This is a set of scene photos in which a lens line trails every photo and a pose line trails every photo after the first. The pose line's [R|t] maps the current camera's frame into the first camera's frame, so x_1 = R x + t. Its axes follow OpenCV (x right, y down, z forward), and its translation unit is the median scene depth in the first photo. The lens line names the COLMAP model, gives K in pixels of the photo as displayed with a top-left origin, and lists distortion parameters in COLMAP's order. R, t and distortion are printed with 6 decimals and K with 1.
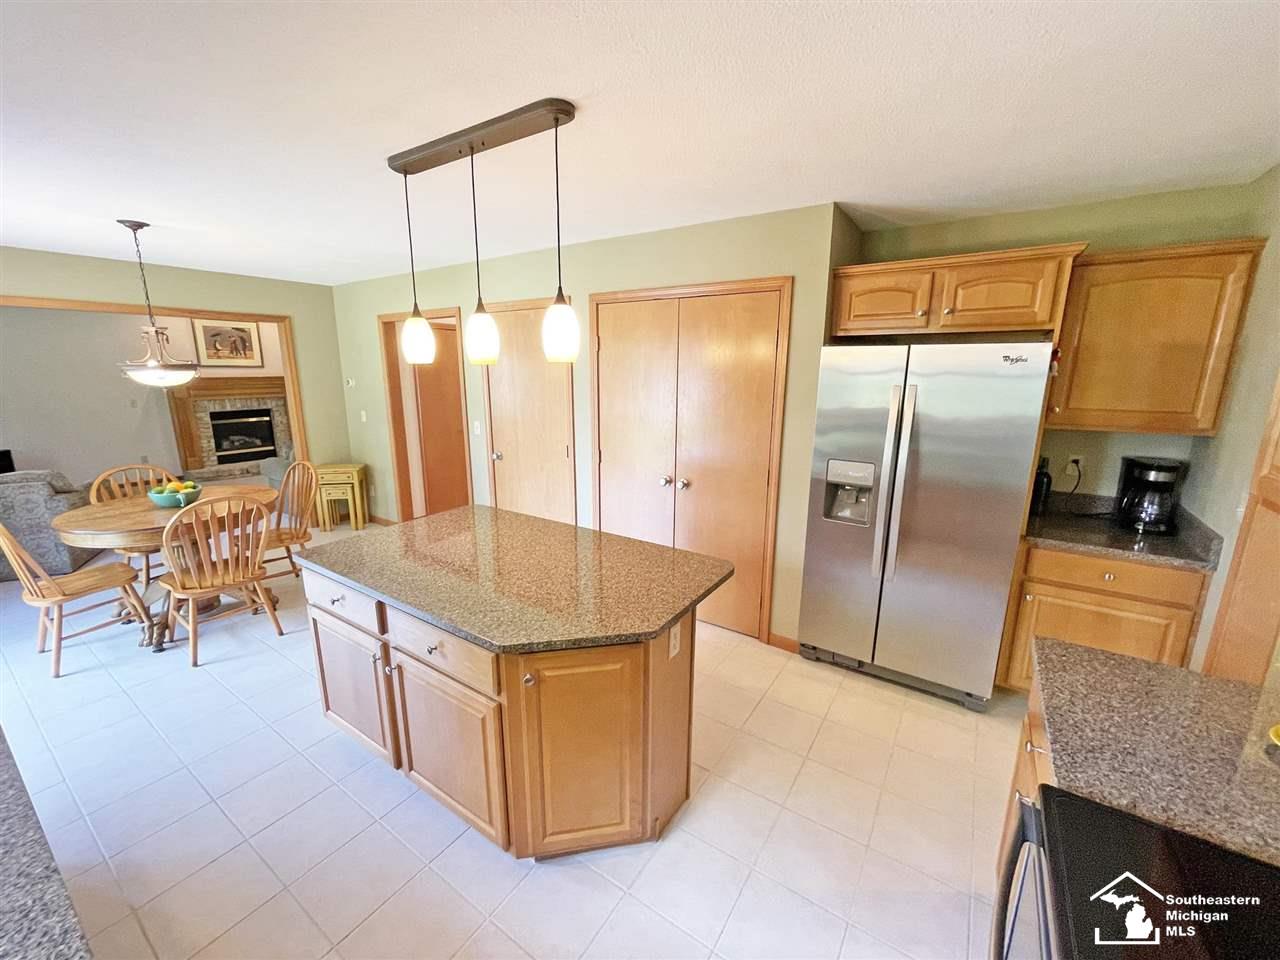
lens RADIAL K [[515.0, 0, 642.8], [0, 515.0, 479.5], [0, 0, 1]] dist [-0.002020, -0.000370]
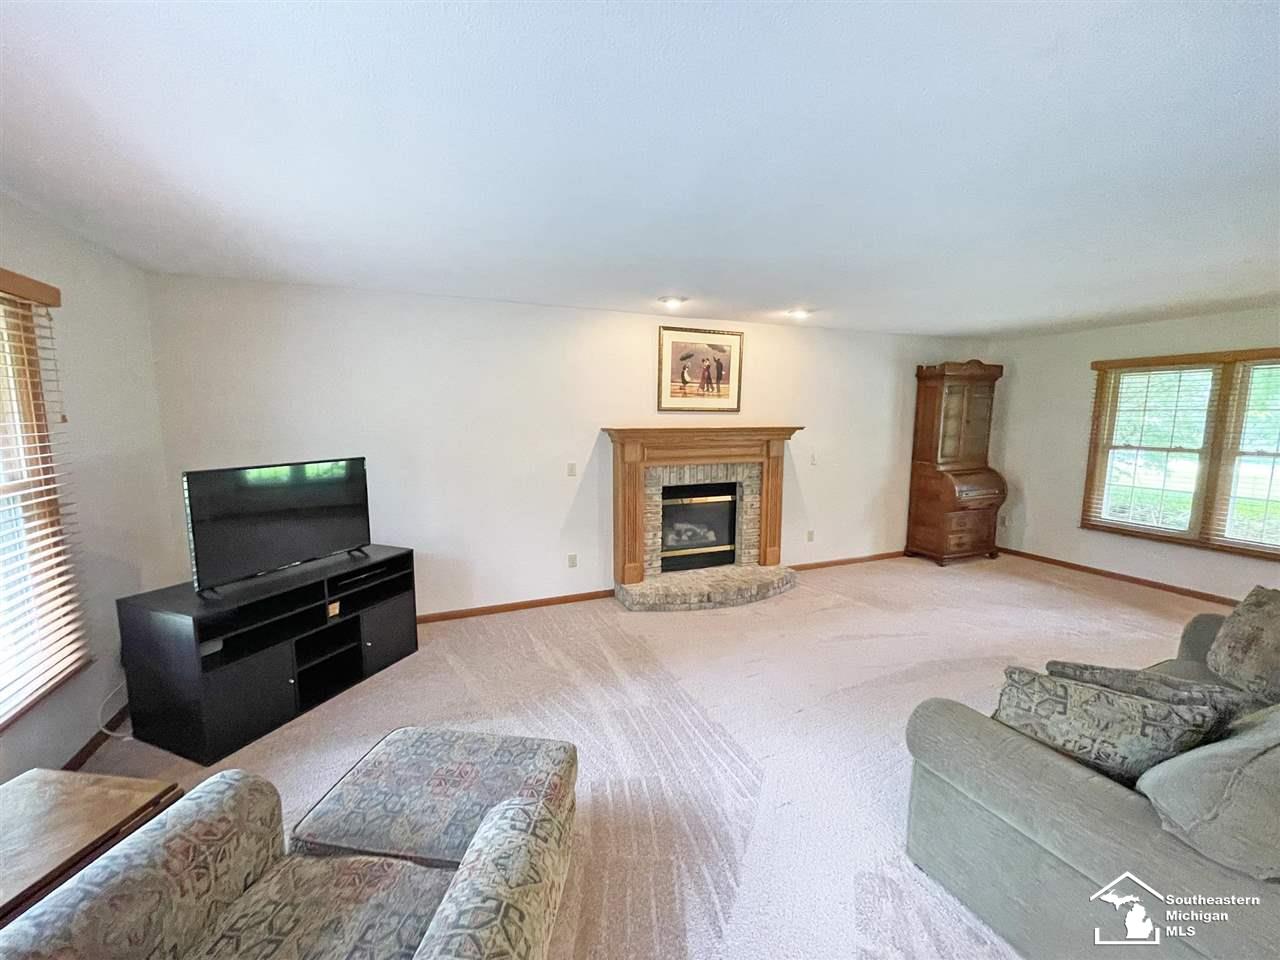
lens RADIAL K [[515.0, 0, 636.8], [0, 515.0, 484.8], [0, 0, 1]] dist [-0.002020, -0.000370]
pose [[0.839105, 0.072091, -0.539172, -0.536366], [-0.119367, 0.991423, -0.053209, -0.095283], [0.530711, 0.109007, 0.840513, 0.477778]]
